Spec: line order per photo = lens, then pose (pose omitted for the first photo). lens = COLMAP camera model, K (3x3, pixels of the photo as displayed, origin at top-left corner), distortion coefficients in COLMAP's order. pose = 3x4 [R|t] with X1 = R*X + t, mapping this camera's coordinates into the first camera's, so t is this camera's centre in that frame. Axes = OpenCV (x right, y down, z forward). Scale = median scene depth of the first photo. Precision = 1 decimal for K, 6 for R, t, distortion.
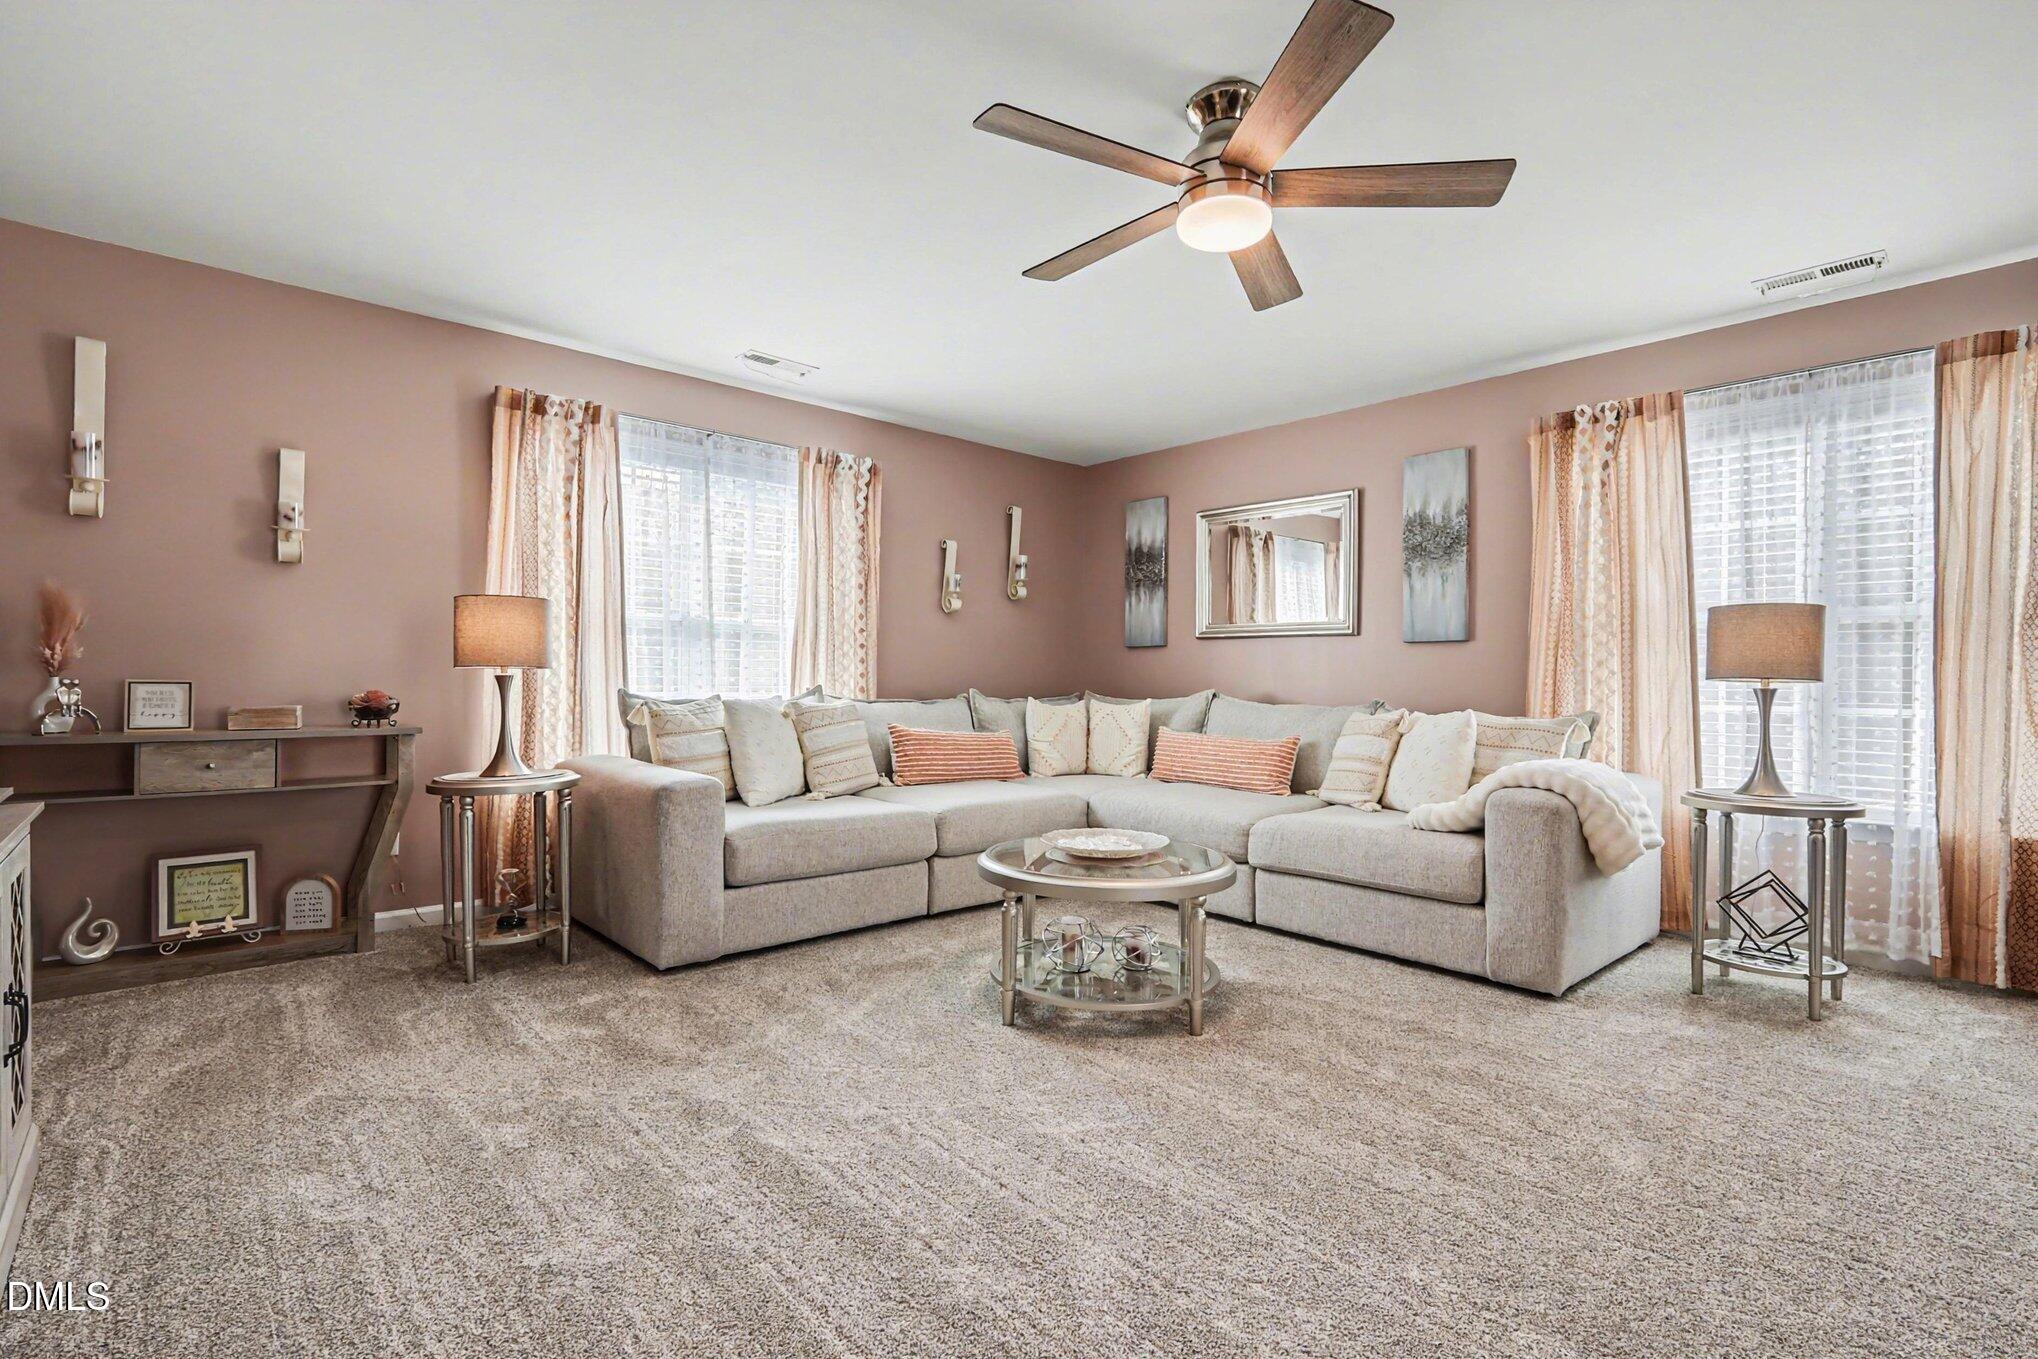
lens RADIAL K [[940.4, 0, 1023.6], [0, 940.4, 690.3], [0, 0, 1]] dist [-0.000747, -0.000143]
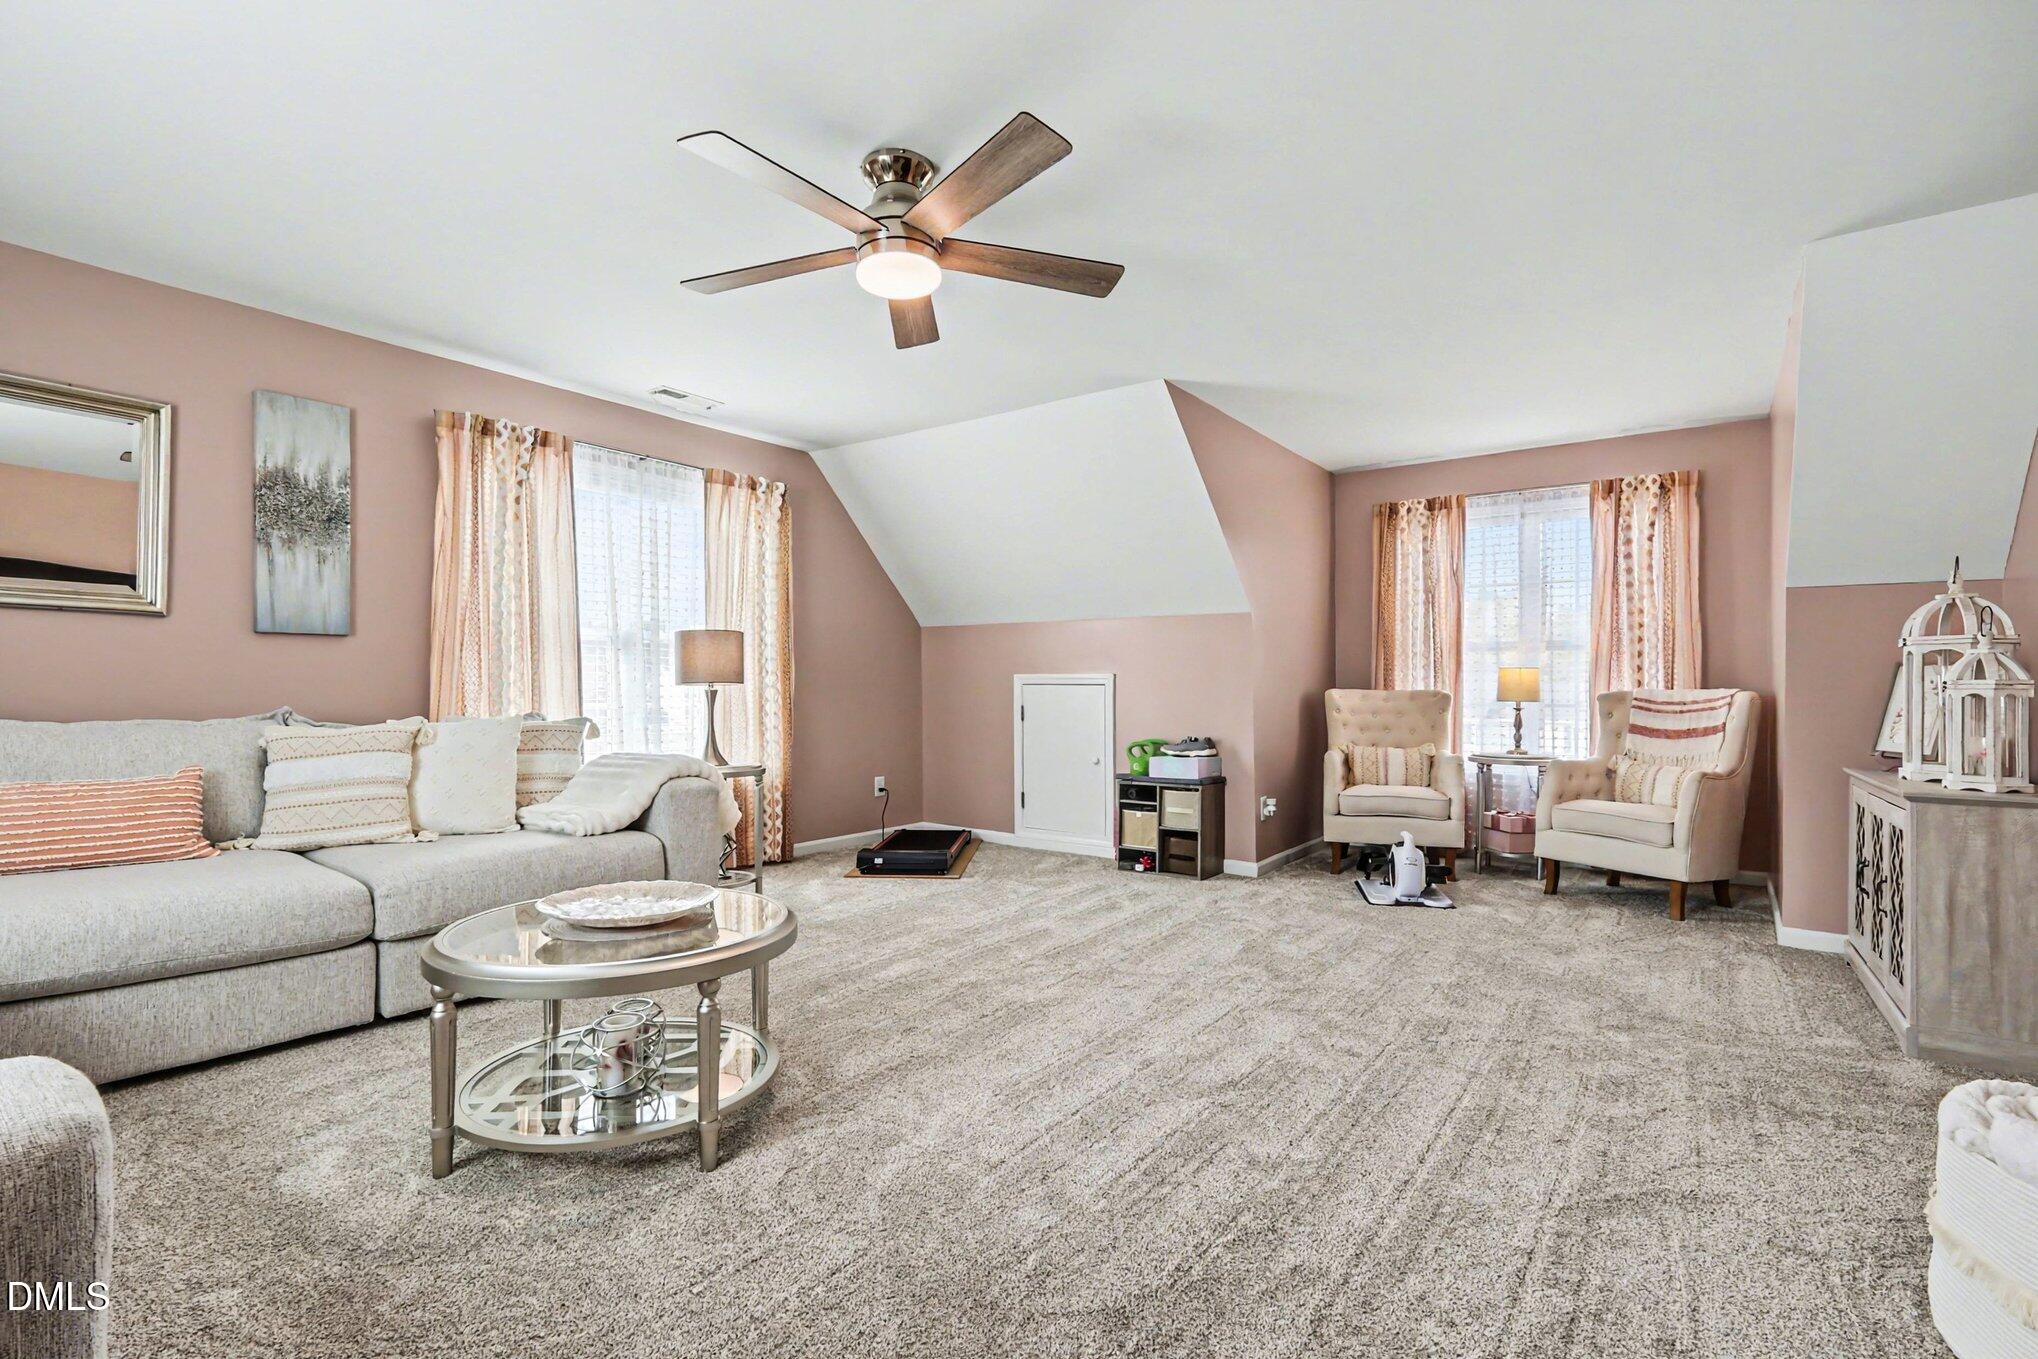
lens RADIAL K [[940.4, 0, 1023.6], [0, 940.4, 690.3], [0, 0, 1]] dist [-0.000747, -0.000143]
pose [[-0.196978, -0.013707, 0.980312, -0.522436], [0.001557, 0.999897, 0.014294, -0.015203], [-0.980407, 0.004342, -0.196936, 0.615855]]
